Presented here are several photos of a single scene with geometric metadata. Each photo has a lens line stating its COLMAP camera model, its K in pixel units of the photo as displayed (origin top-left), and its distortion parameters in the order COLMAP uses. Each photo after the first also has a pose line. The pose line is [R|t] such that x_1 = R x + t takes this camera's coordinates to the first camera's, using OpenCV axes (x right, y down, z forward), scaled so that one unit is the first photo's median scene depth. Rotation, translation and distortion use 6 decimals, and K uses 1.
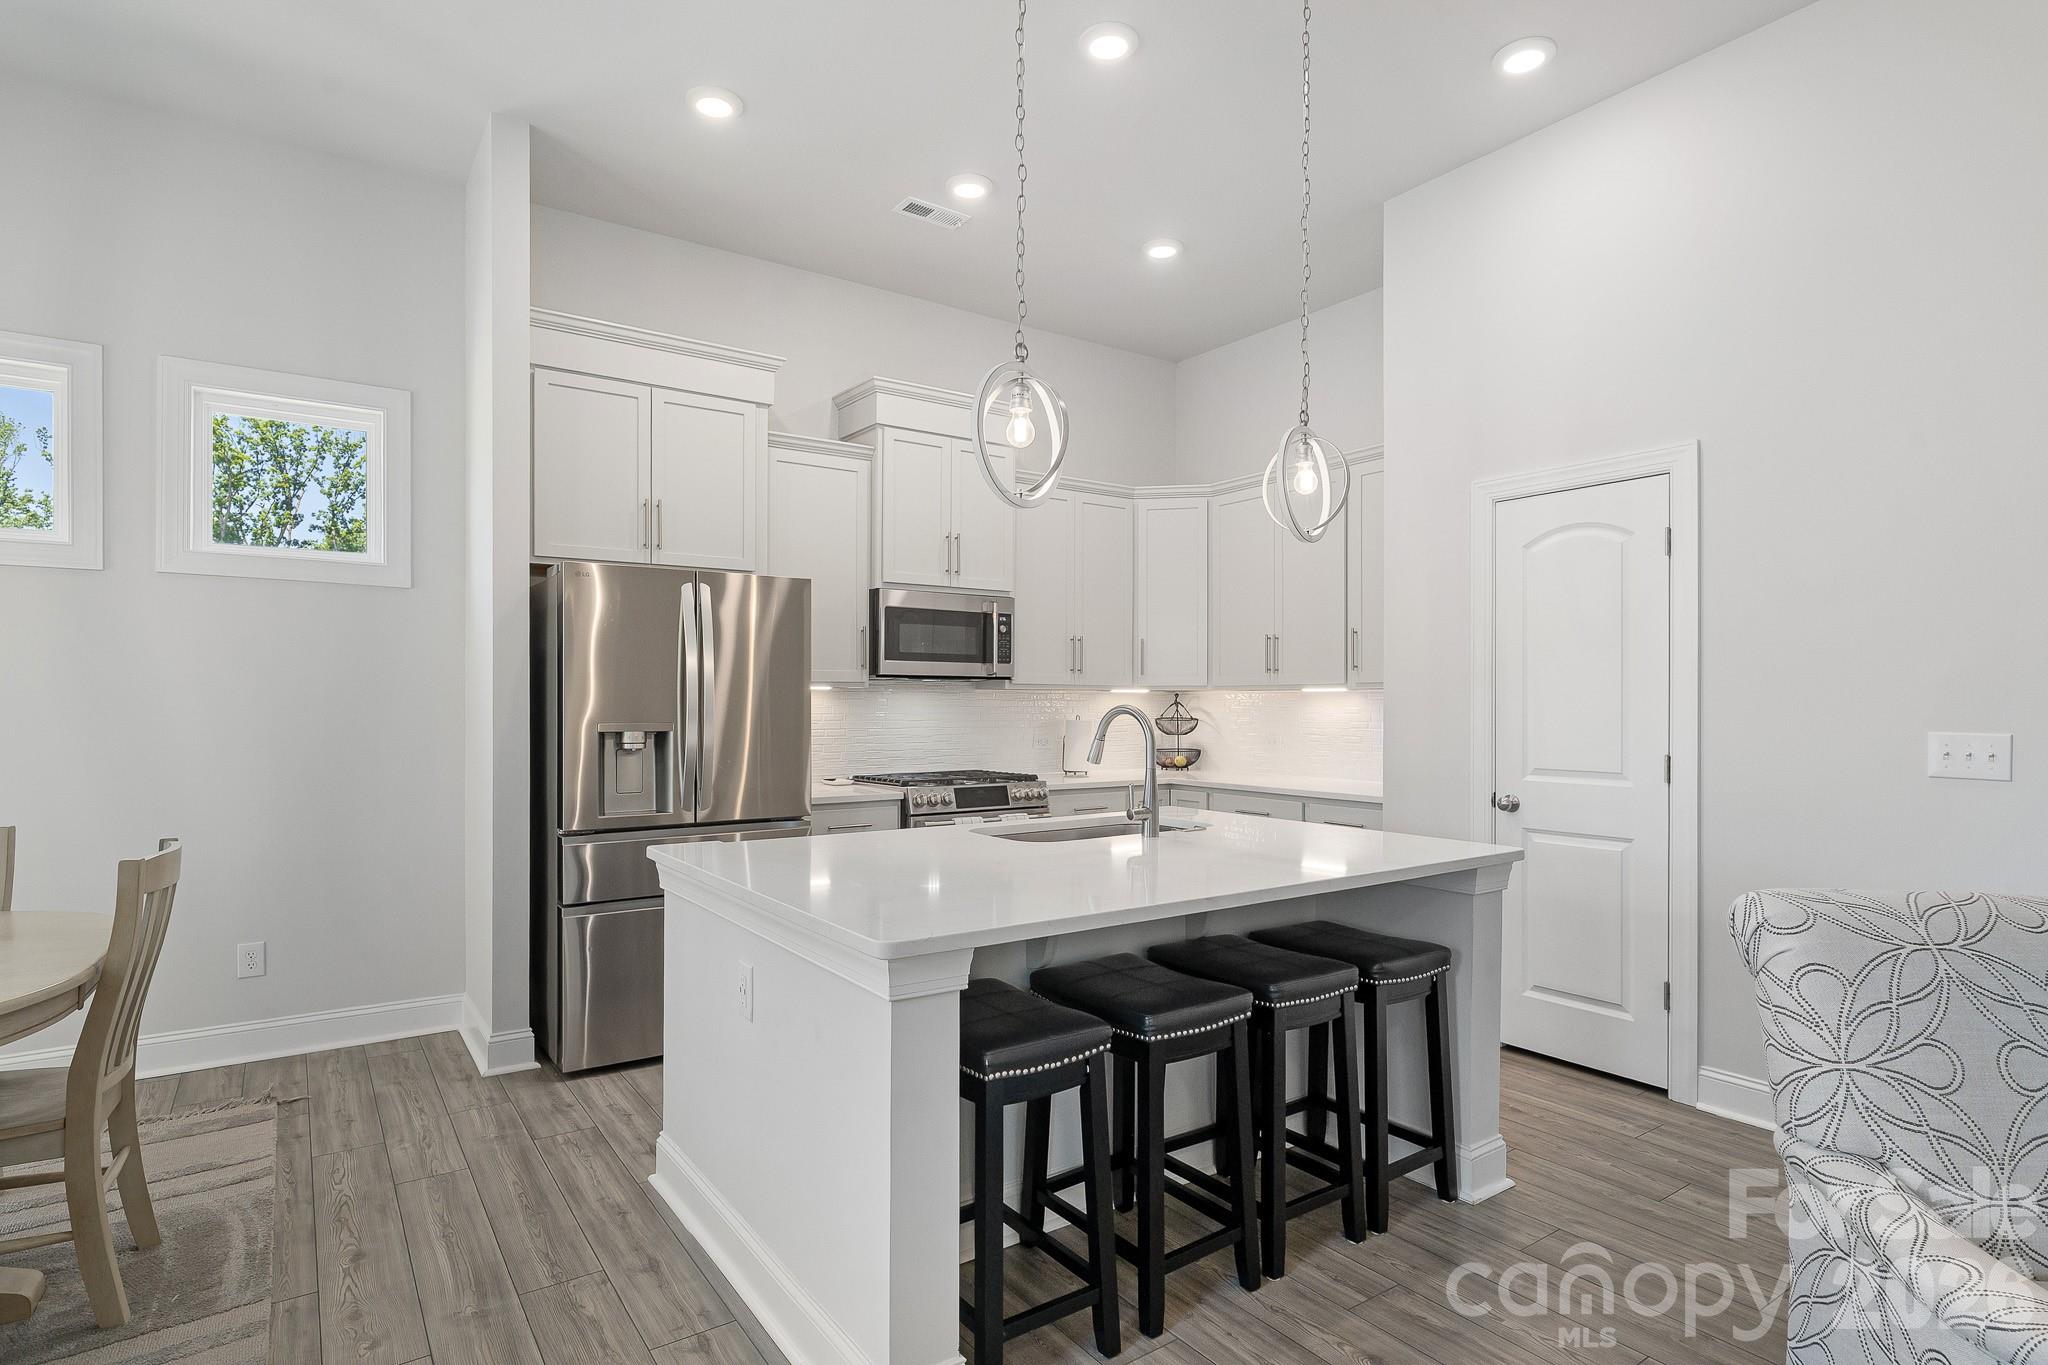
lens RADIAL K [[1050.3, 0, 1033.7], [0, 1050.3, 705.0], [0, 0, 1]] dist [-0.006145, 0.000624]
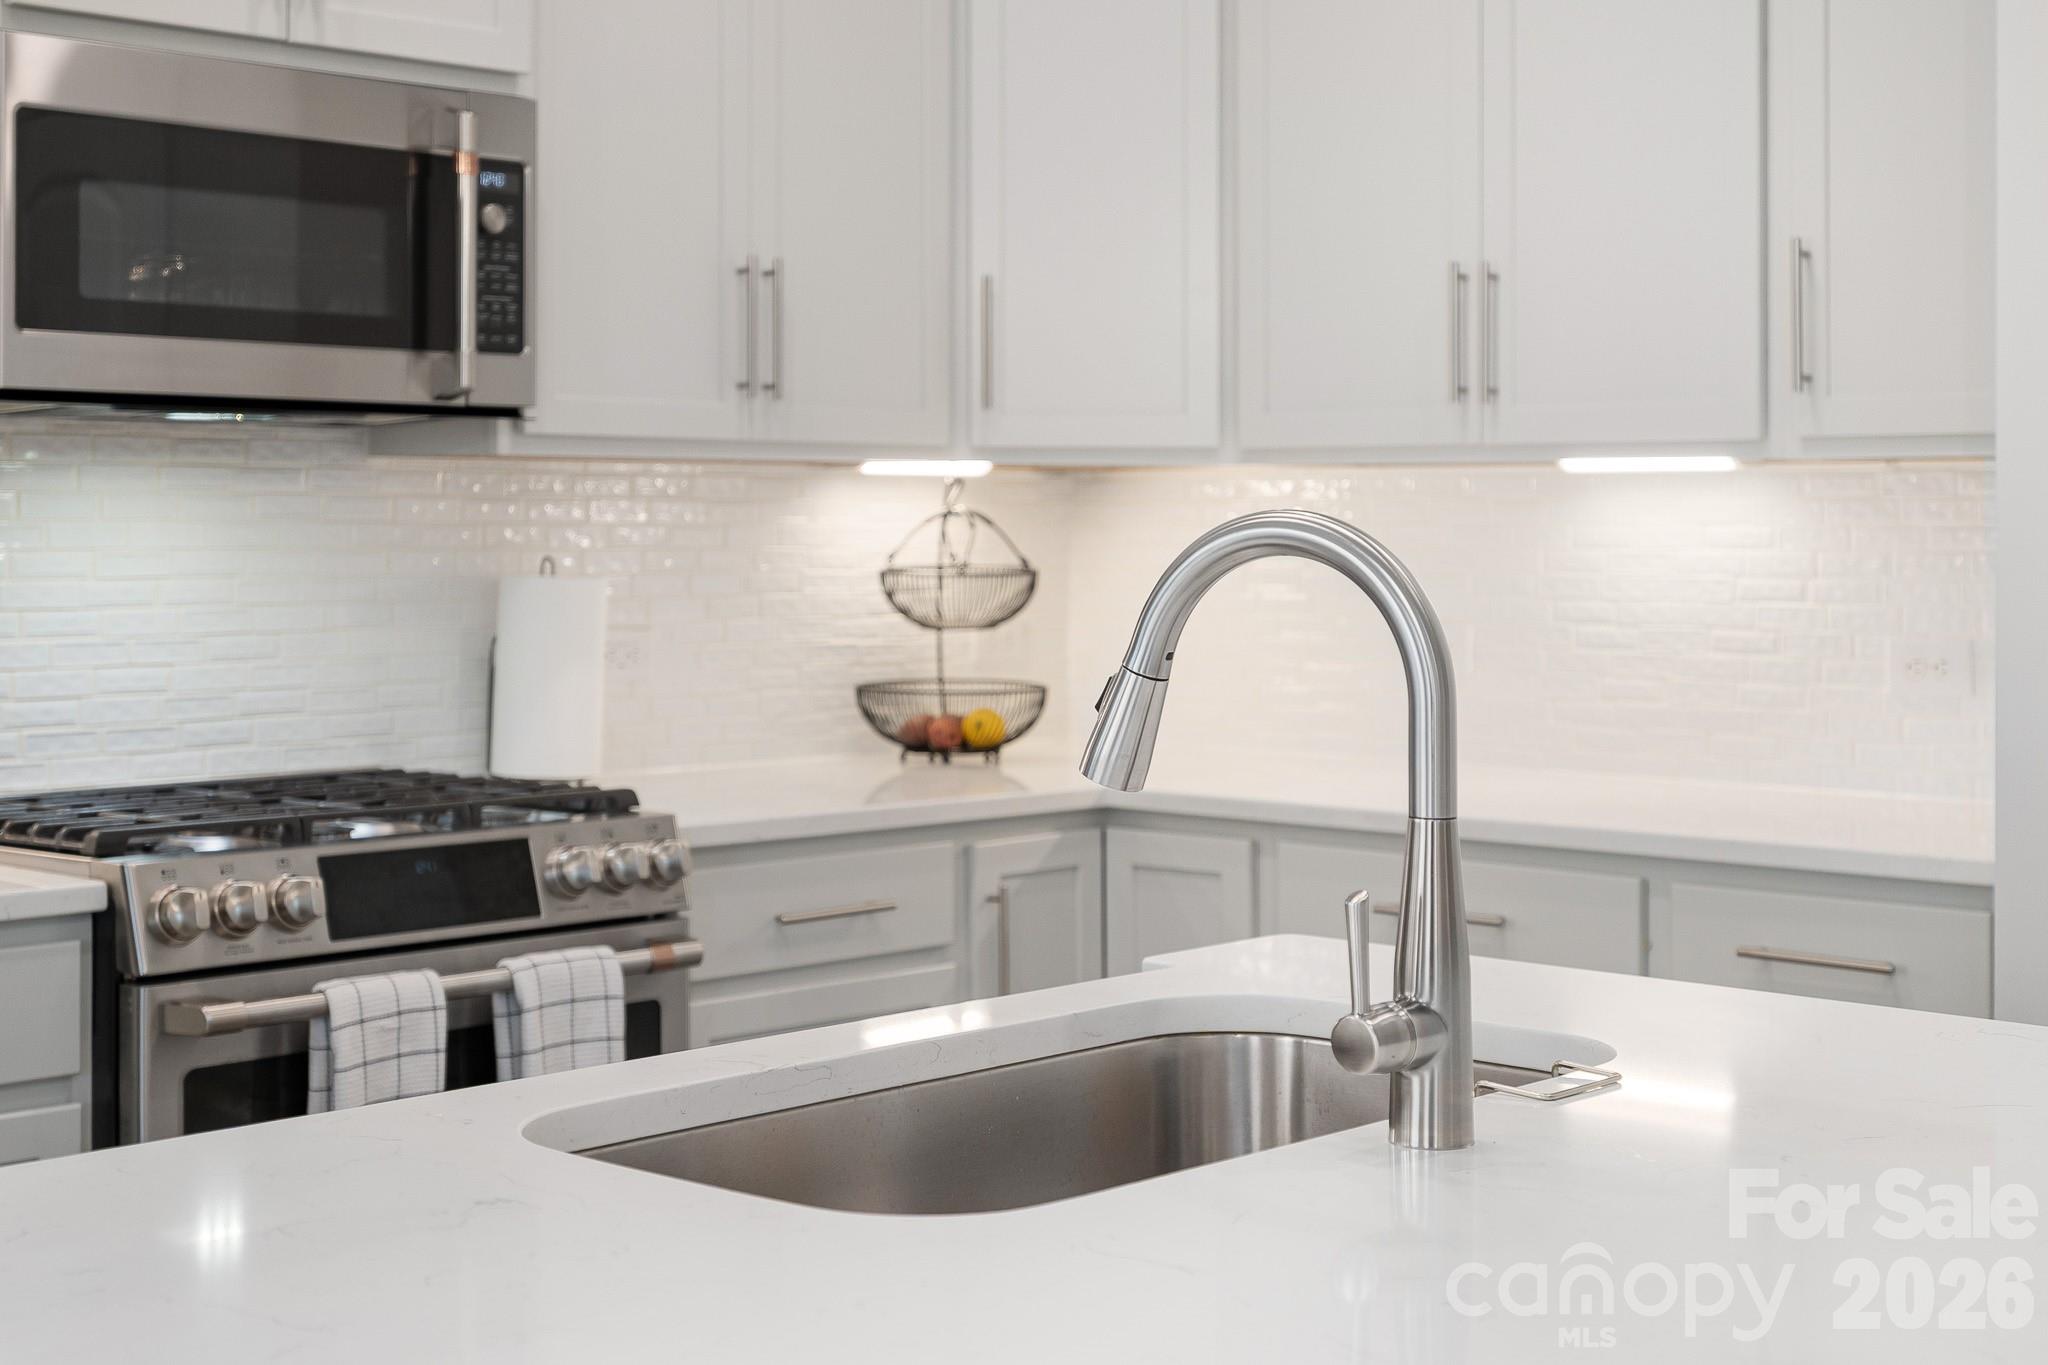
lens RADIAL K [[3018.2, 0, 1002.2], [0, 3018.2, 539.0], [0, 0, 1]] dist [0.069224, 0.000000]
pose [[0.979282, 0.000348, 0.202499, -0.061175], [-0.001473, 0.999984, 0.005404, 0.001425], [-0.202494, -0.005590, 0.979268, 0.270193]]
